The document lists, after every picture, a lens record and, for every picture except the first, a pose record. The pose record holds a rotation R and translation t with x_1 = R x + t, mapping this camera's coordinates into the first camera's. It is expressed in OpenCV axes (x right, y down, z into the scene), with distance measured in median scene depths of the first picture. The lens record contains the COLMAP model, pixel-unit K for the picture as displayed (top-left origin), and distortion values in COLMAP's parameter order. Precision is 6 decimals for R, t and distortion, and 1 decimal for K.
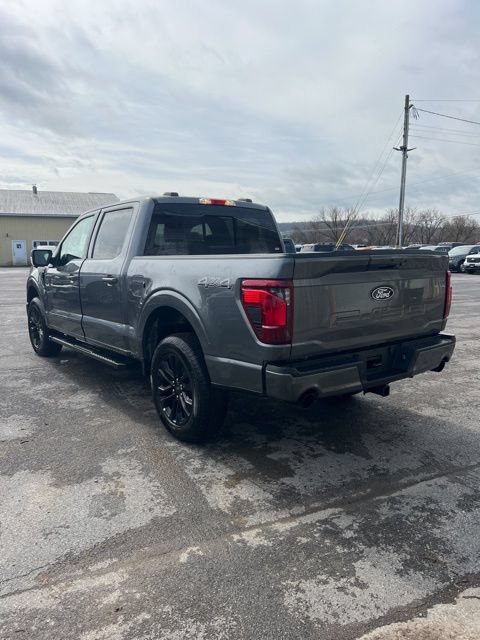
lens RADIAL K [[481.4, 0, 240.0], [0, 481.4, 320.0], [0, 0, 1]] dist [0.043350, -0.045994]
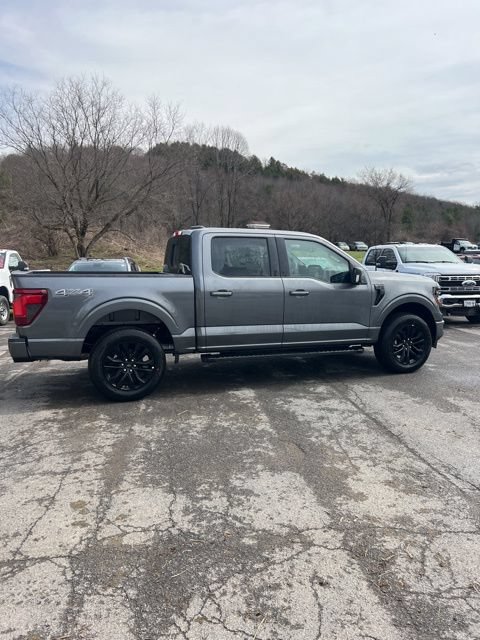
lens RADIAL K [[481.4, 0, 240.0], [0, 481.4, 320.0], [0, 0, 1]] dist [0.043350, -0.045994]
pose [[-0.307632, 0.123784, -0.943419, 1.198671], [-0.135448, 0.975707, 0.172188, -0.263487], [0.941815, 0.180755, -0.283392, 1.584286]]
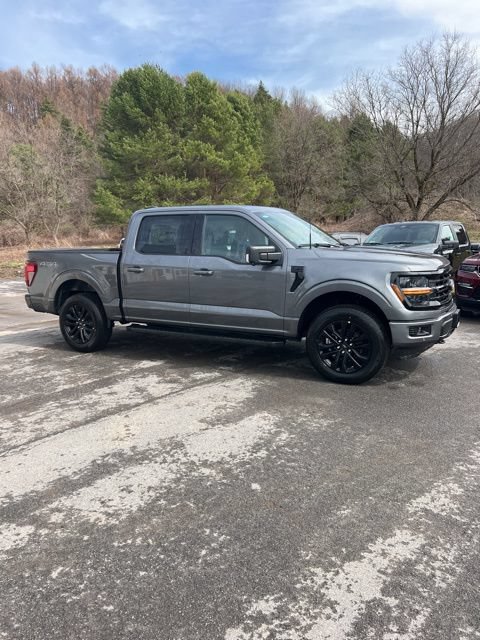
lens RADIAL K [[484.1, 0, 230.6], [0, 484.1, 319.3], [0, 0, 1]] dist [0.040355, -0.000011]
pose [[-0.917558, 0.086861, -0.387999, 0.371544], [-0.032807, 0.955978, 0.291598, -0.377640], [0.396247, 0.280287, -0.874315, 2.468940]]
